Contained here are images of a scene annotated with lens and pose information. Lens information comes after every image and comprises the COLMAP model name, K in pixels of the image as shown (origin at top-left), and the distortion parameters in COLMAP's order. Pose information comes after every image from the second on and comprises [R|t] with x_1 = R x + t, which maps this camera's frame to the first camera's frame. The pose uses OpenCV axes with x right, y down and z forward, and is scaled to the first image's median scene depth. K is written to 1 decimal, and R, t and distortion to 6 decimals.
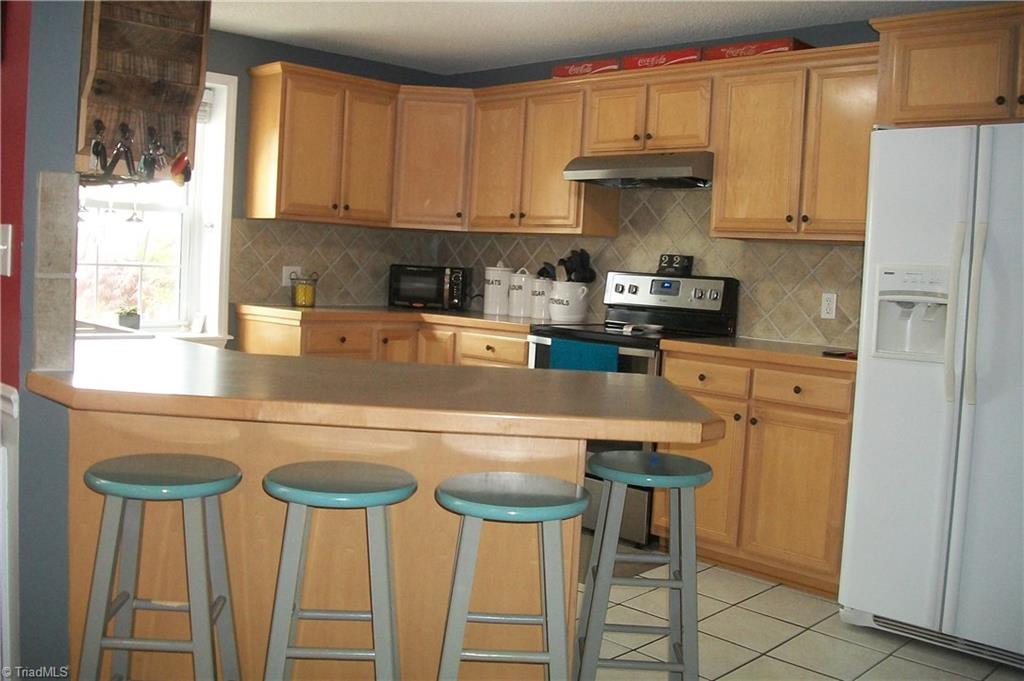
lens RADIAL K [[988.0, 0, 494.3], [0, 988.0, 325.4], [0, 0, 1]] dist [-0.160704, 0.079430]
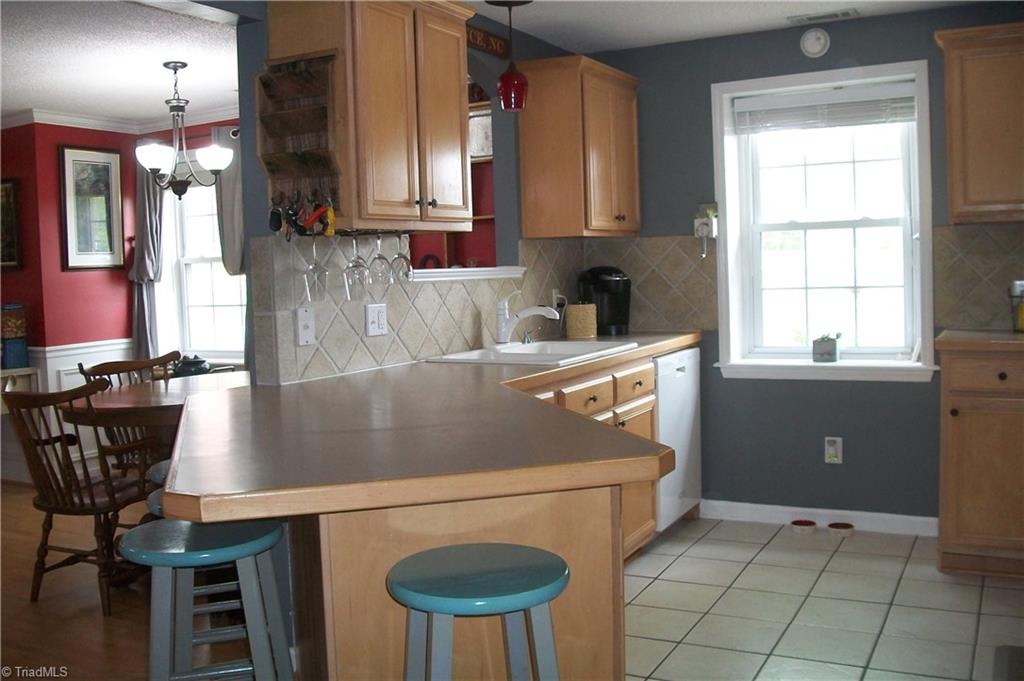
lens RADIAL K [[988.0, 0, 494.3], [0, 988.0, 325.4], [0, 0, 1]] dist [-0.160704, 0.079430]
pose [[0.295142, -0.010880, -0.955392, 0.430294], [-0.010583, 0.999837, -0.014655, -0.008695], [0.955395, 0.014437, 0.294978, 0.411207]]
